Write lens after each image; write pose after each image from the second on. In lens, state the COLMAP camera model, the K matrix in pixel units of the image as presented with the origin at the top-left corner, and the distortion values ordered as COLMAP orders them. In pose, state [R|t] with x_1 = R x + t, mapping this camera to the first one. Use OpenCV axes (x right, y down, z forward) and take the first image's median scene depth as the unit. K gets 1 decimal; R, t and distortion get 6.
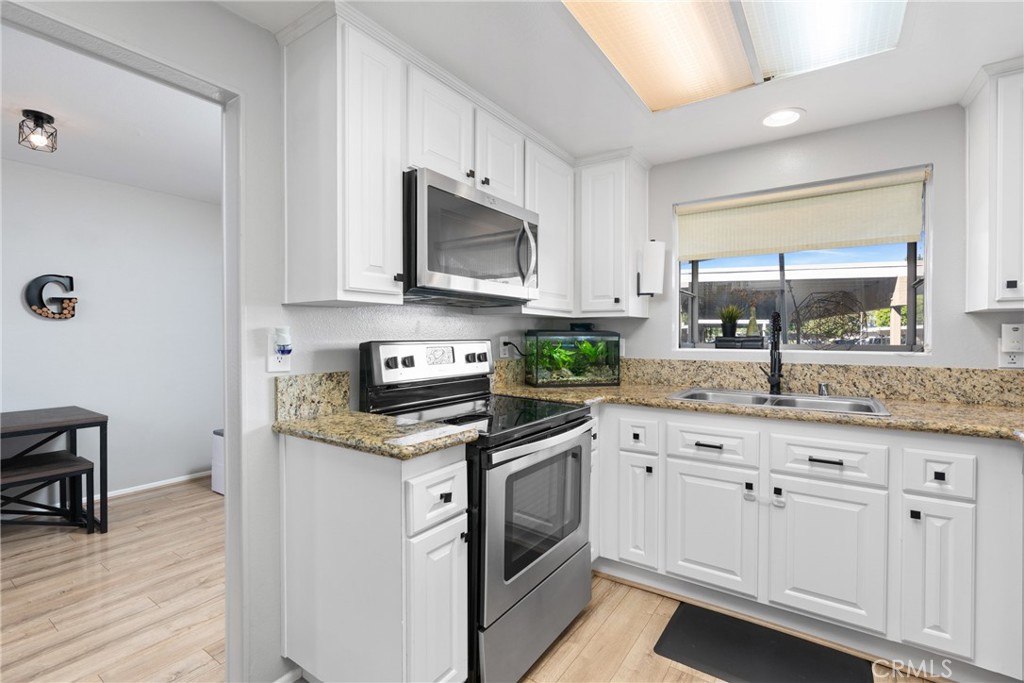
lens RADIAL K [[467.0, 0, 512.0], [0, 467.0, 341.5], [0, 0, 1]] dist [-0.002862, 0.000781]
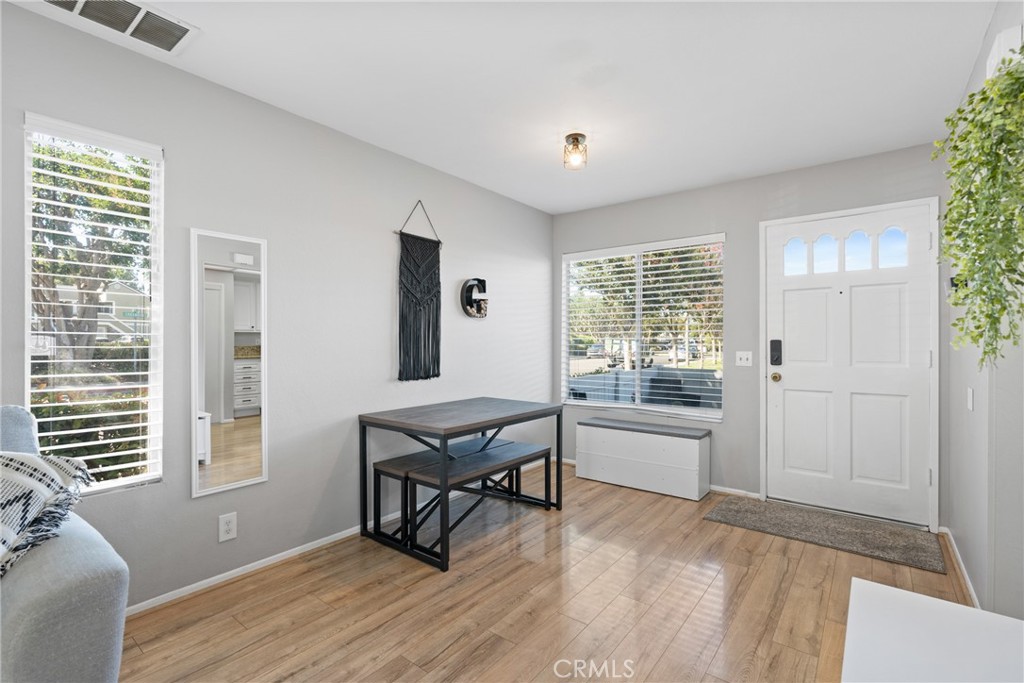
lens RADIAL K [[467.0, 0, 512.0], [0, 467.0, 341.5], [0, 0, 1]] dist [-0.002862, 0.000781]
pose [[0.999148, 0.000737, -0.041257, -0.880554], [-0.000921, 0.999990, -0.004446, 0.012131], [0.041253, 0.004480, 0.999139, -0.111149]]
